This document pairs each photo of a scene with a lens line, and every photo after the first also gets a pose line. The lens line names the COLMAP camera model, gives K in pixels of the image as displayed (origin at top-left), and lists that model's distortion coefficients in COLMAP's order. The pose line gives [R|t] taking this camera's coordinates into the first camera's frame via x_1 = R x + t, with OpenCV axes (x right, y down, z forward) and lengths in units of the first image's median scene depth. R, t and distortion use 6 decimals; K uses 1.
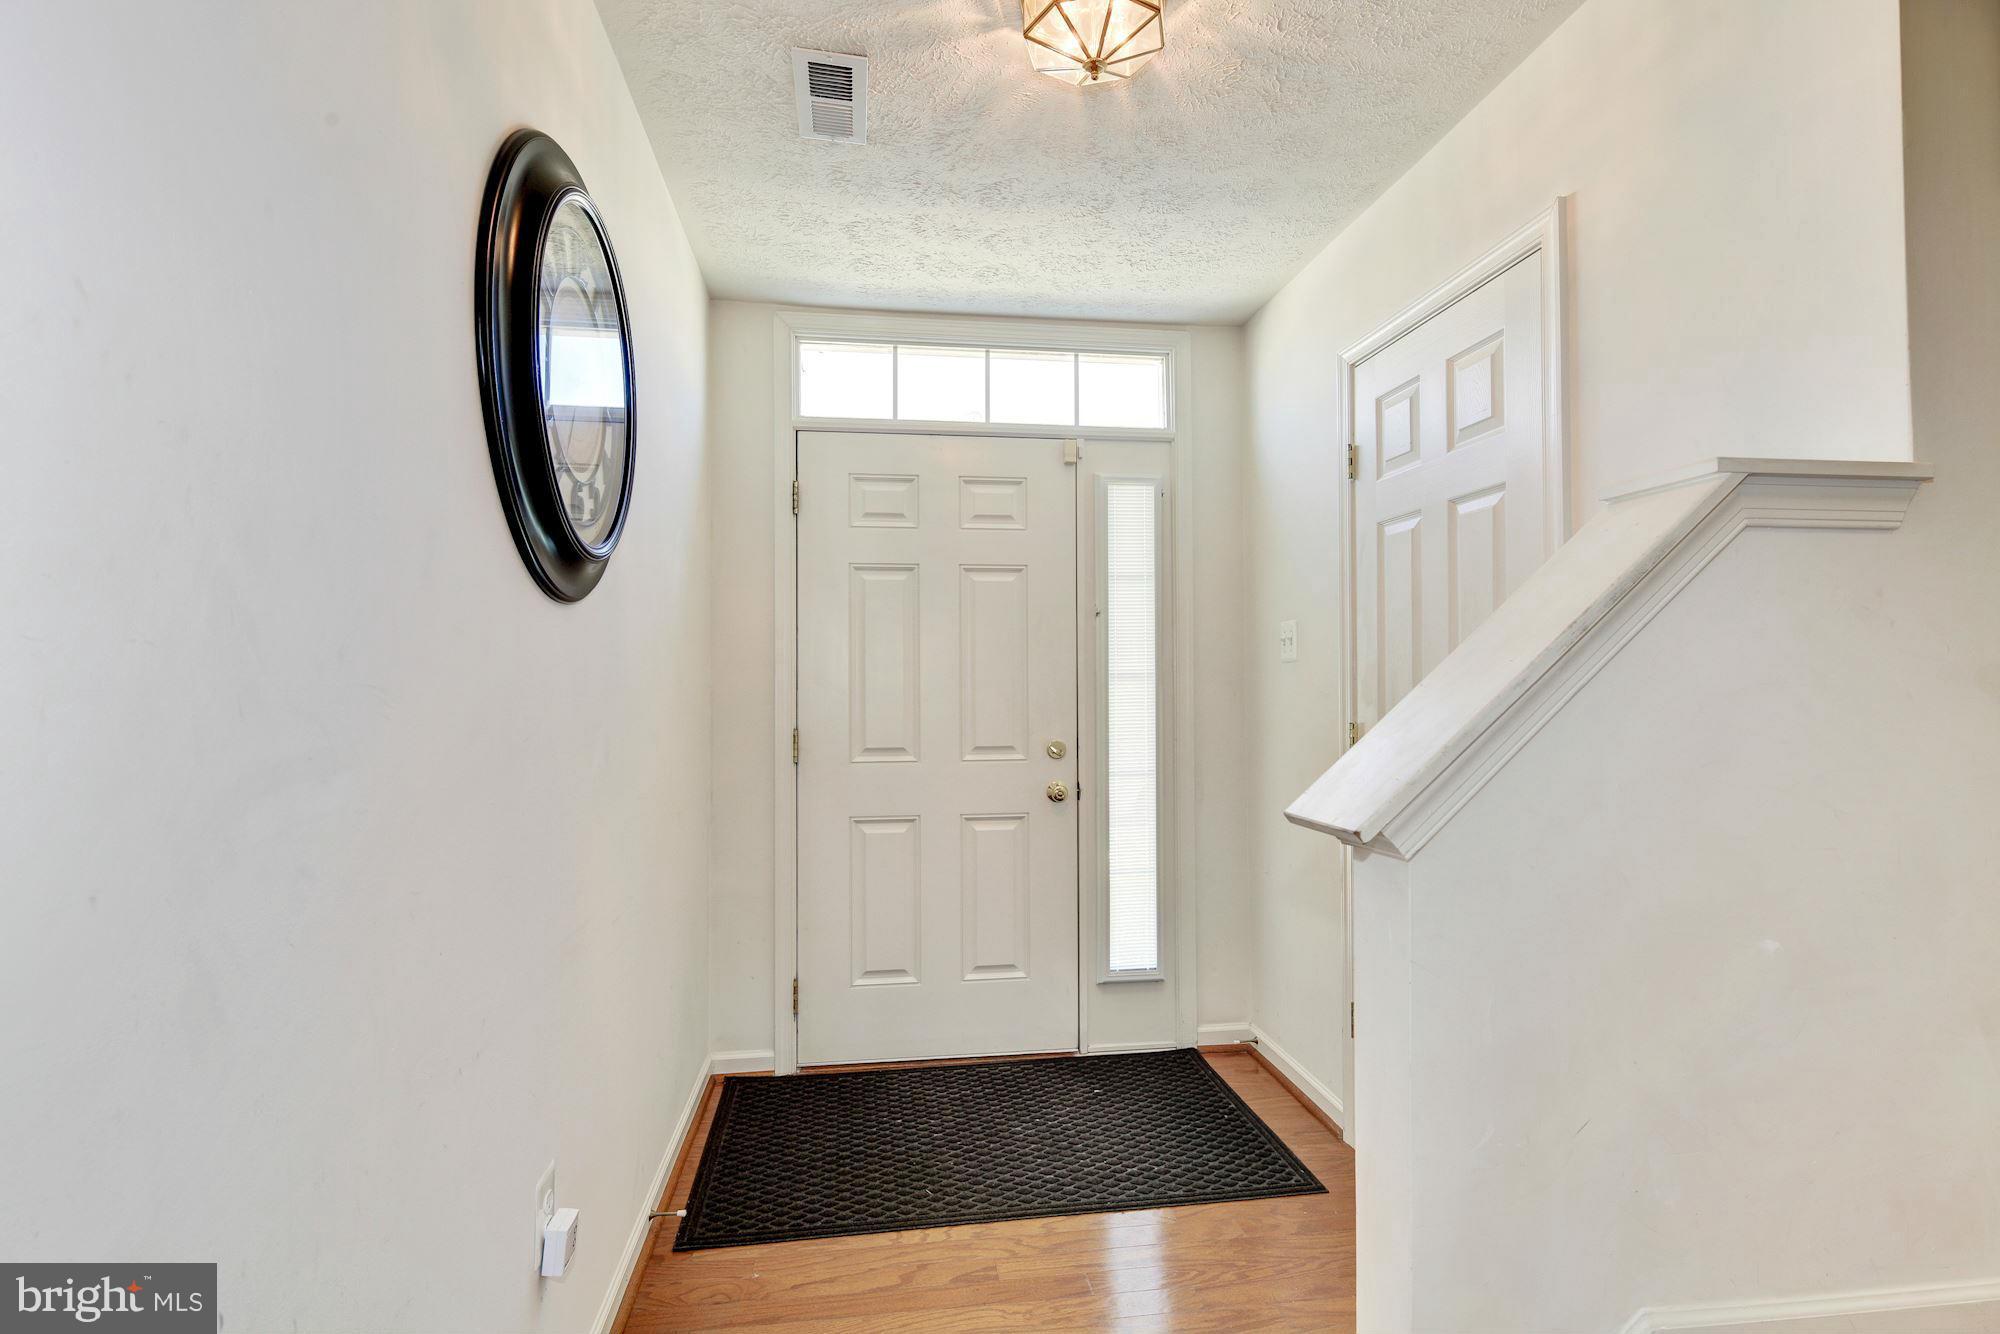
lens RADIAL K [[967.2, 0, 1000.0], [0, 967.2, 667.0], [0, 0, 1]] dist [0.000251, -0.001123]
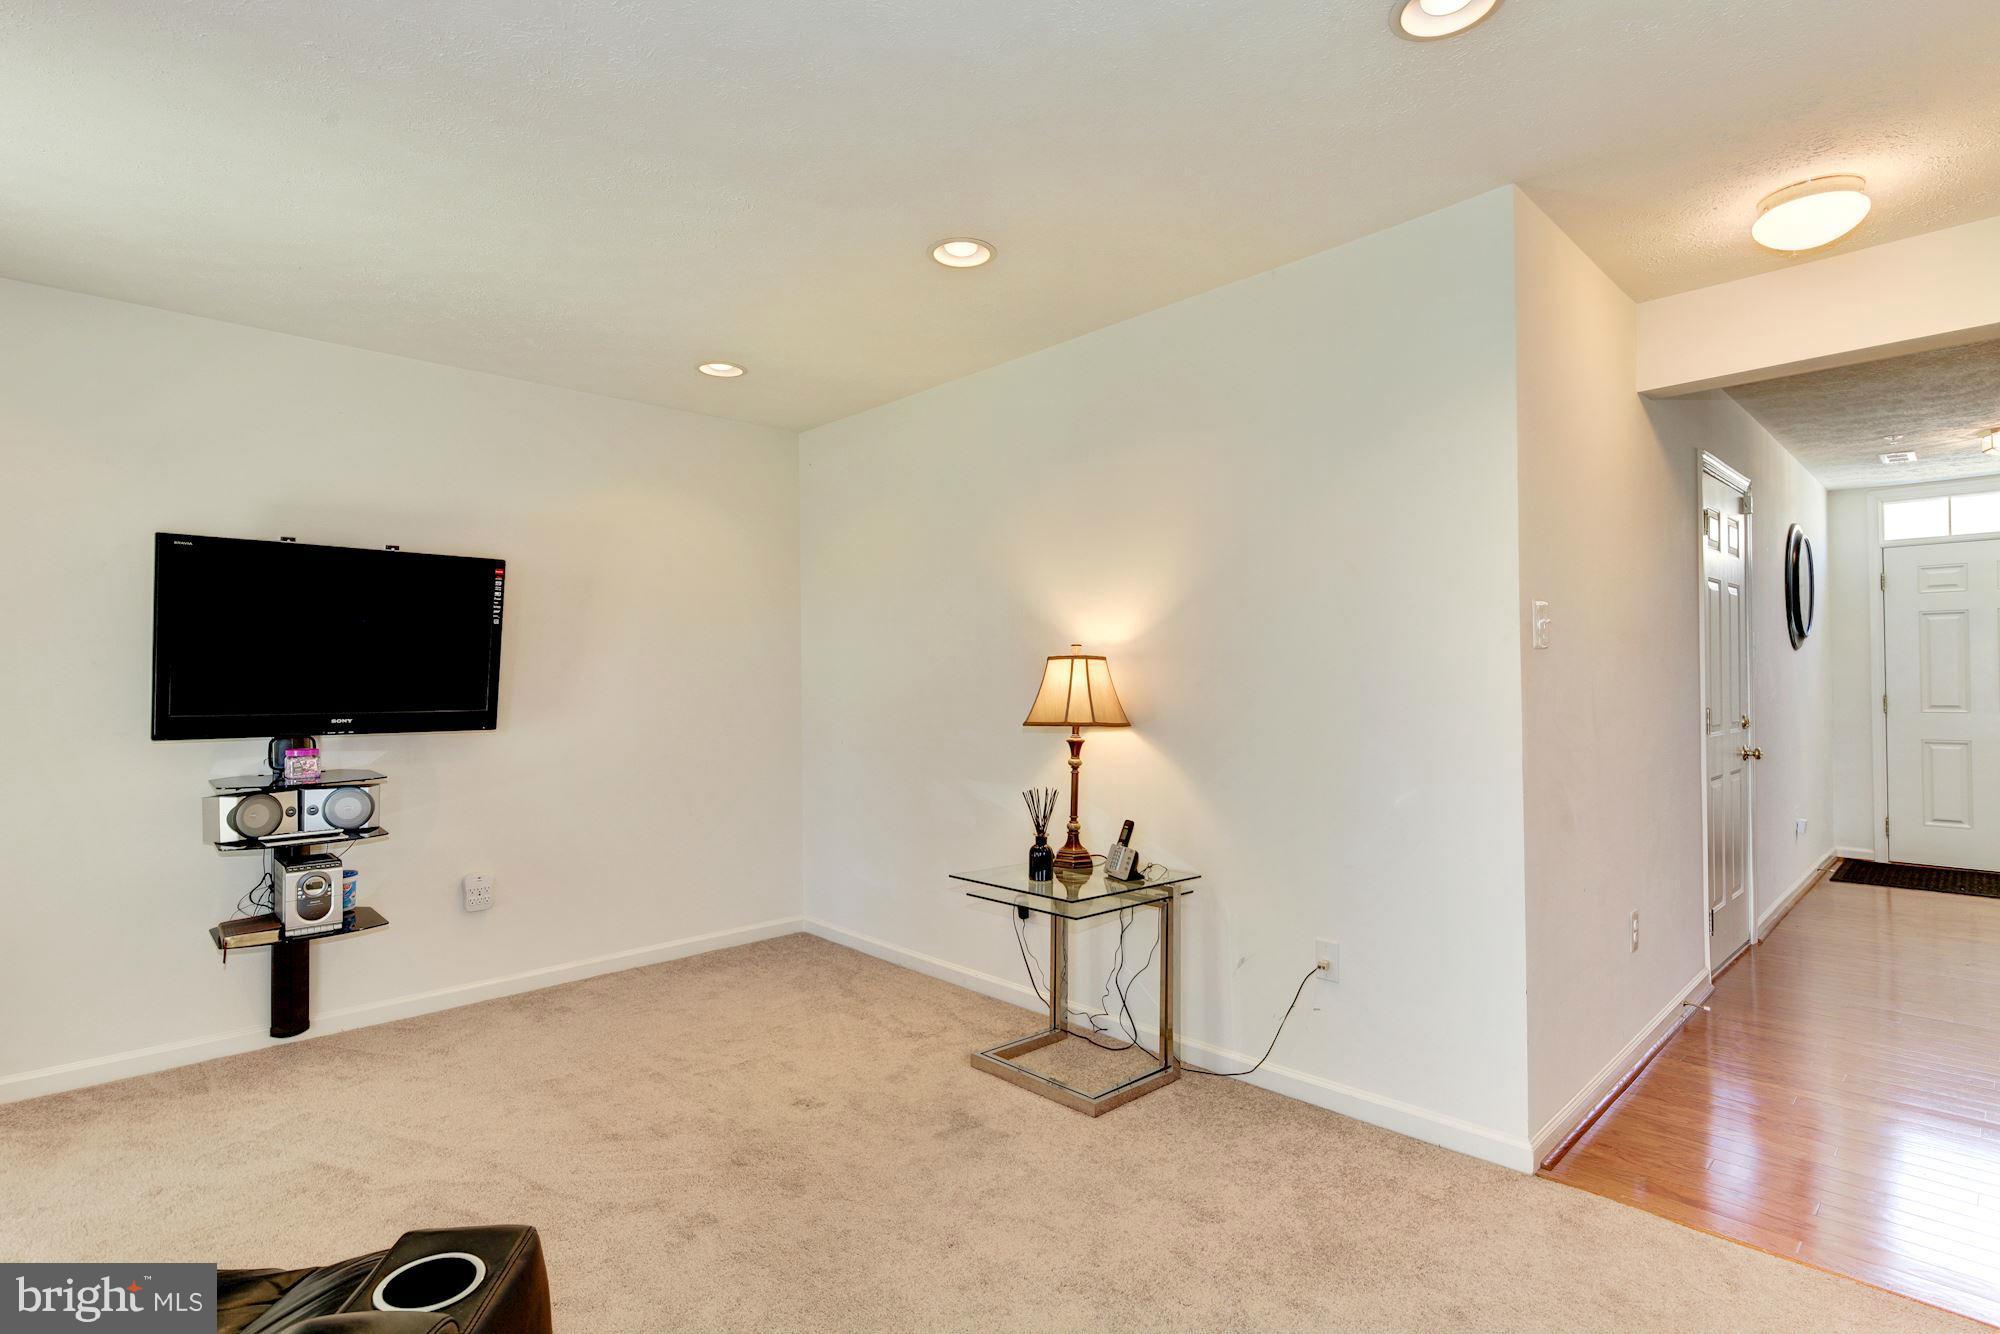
lens RADIAL K [[967.2, 0, 1000.0], [0, 967.2, 667.0], [0, 0, 1]] dist [0.000251, -0.001123]
pose [[0.585471, -0.012236, -0.810601, 0.348019], [0.012158, 0.999906, -0.006313, -0.004670], [0.810602, -0.006159, 0.585565, -1.698819]]
